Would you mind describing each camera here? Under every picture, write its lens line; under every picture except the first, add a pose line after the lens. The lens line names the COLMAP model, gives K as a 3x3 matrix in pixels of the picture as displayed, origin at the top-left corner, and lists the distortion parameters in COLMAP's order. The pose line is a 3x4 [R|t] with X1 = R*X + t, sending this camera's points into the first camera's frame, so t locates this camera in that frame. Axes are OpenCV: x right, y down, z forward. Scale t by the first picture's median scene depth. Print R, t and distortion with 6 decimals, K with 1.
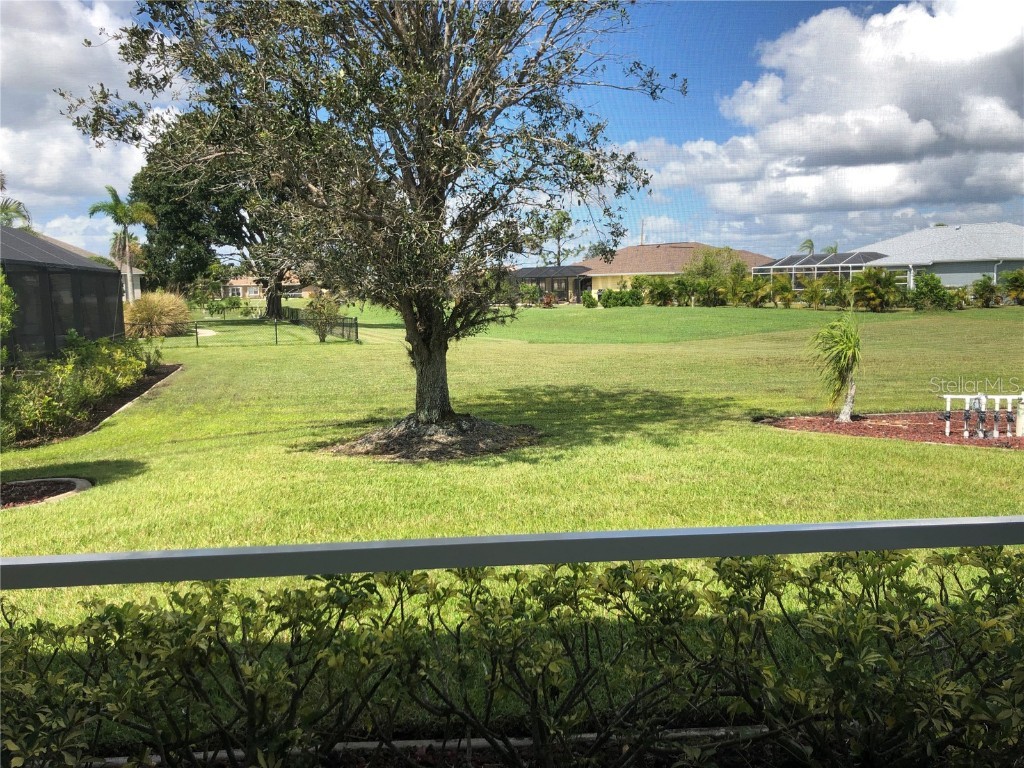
lens RADIAL K [[825.9, 0, 512.0], [0, 825.9, 384.0], [0, 0, 1]] dist [0.000364, 0.001396]
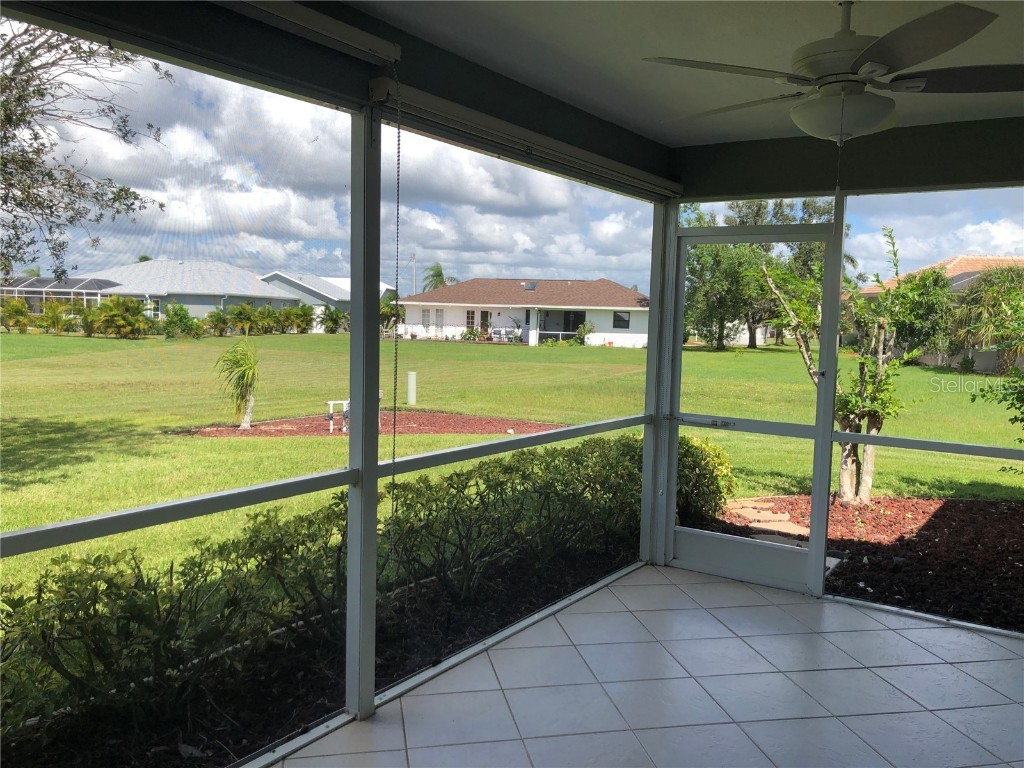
lens RADIAL K [[843.2, 0, 512.0], [0, 843.2, 384.0], [0, 0, 1]] dist [0.010912, 0.012268]
pose [[0.611949, -0.027522, 0.790419, -0.100965], [0.054809, 0.998467, -0.007668, 0.003153], [-0.788996, 0.048015, 0.612519, -0.020730]]
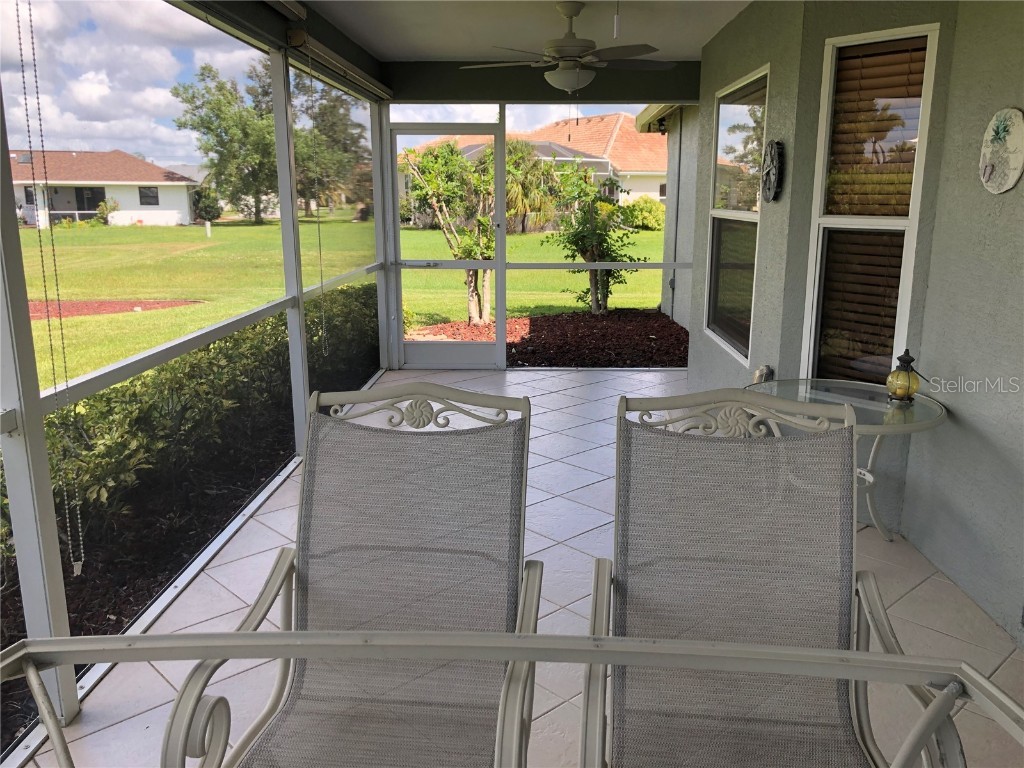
lens RADIAL K [[861.9, 0, 512.0], [0, 861.9, 384.0], [0, 0, 1]] dist [0.088941, -0.123573]
pose [[0.098805, -0.192830, 0.976245, -0.183453], [0.119539, 0.976241, 0.180731, 0.003327], [-0.987901, 0.098842, 0.119508, -0.001089]]
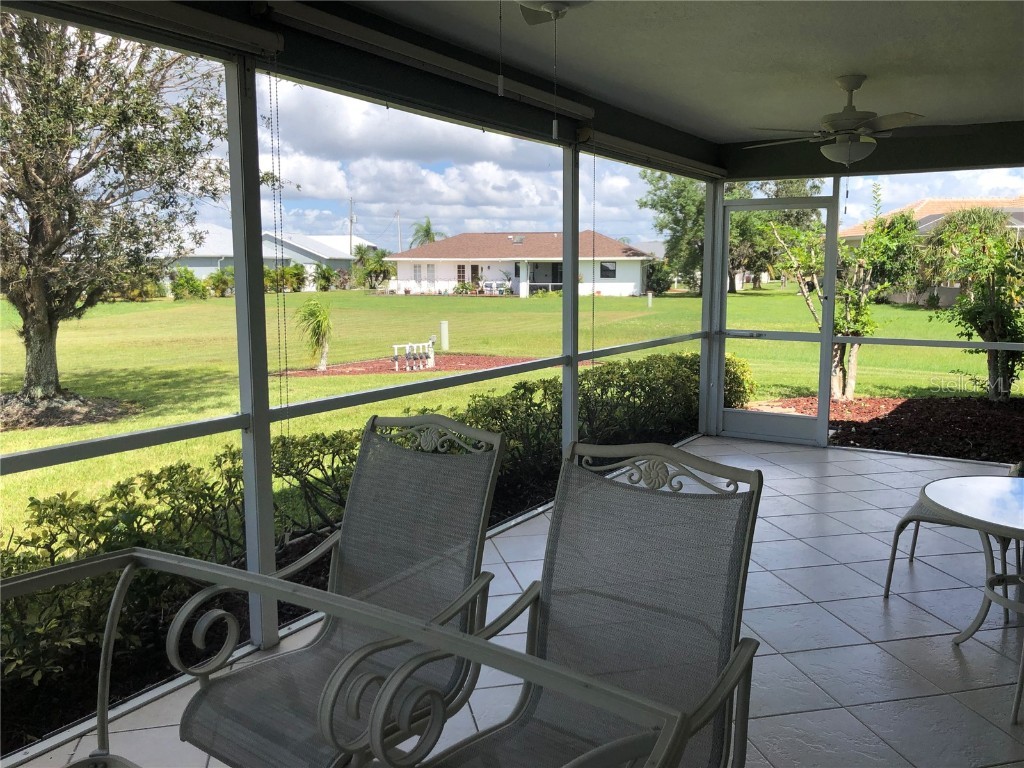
lens RADIAL K [[854.1, 0, 512.0], [0, 854.1, 384.0], [0, 0, 1]] dist [0.013105, -0.004565]
pose [[0.583679, -0.089404, 0.807047, -0.177696], [0.086748, 0.995097, 0.047498, 0.007767], [-0.807337, 0.042286, 0.588573, -0.036901]]
